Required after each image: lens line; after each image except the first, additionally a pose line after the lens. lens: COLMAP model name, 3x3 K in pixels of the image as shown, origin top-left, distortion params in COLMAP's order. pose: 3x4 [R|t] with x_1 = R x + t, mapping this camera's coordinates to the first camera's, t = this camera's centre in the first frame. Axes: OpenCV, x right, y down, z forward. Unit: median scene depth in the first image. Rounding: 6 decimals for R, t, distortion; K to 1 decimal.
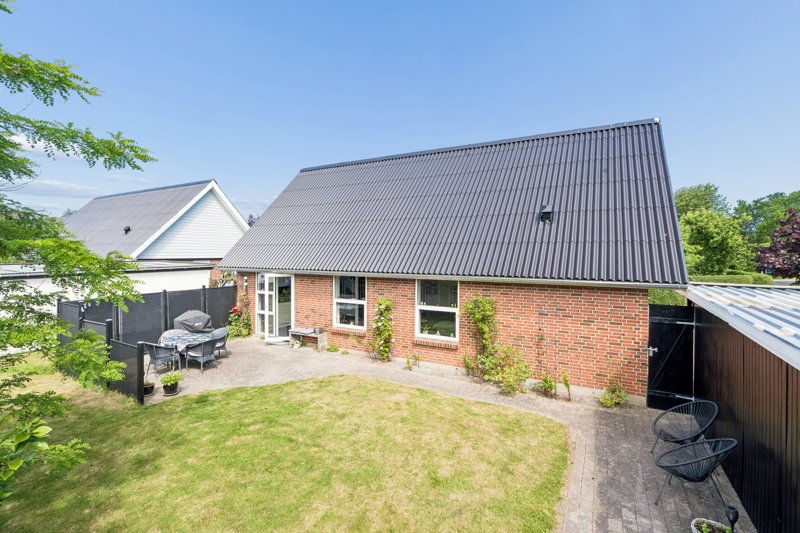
lens RADIAL K [[377.8, 0, 412.1], [0, 377.8, 249.5], [0, 0, 1]] dist [-0.001549, -0.000033]
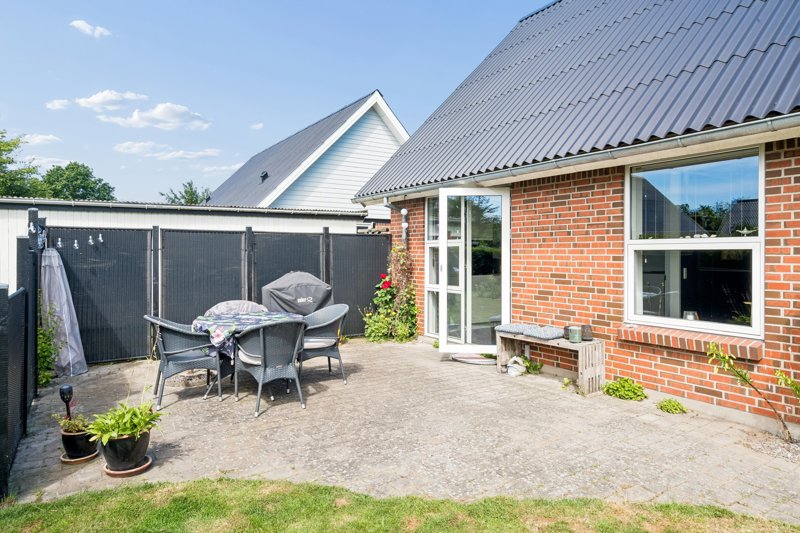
lens RADIAL K [[509.8, 0, 399.2], [0, 509.8, 261.2], [0, 0, 1]] dist [-0.005574, 0.001024]
pose [[0.874485, 0.002642, -0.485045, -0.162828], [0.004175, 0.999907, 0.012972, 0.141071], [0.485034, -0.013369, 0.874393, 0.507280]]
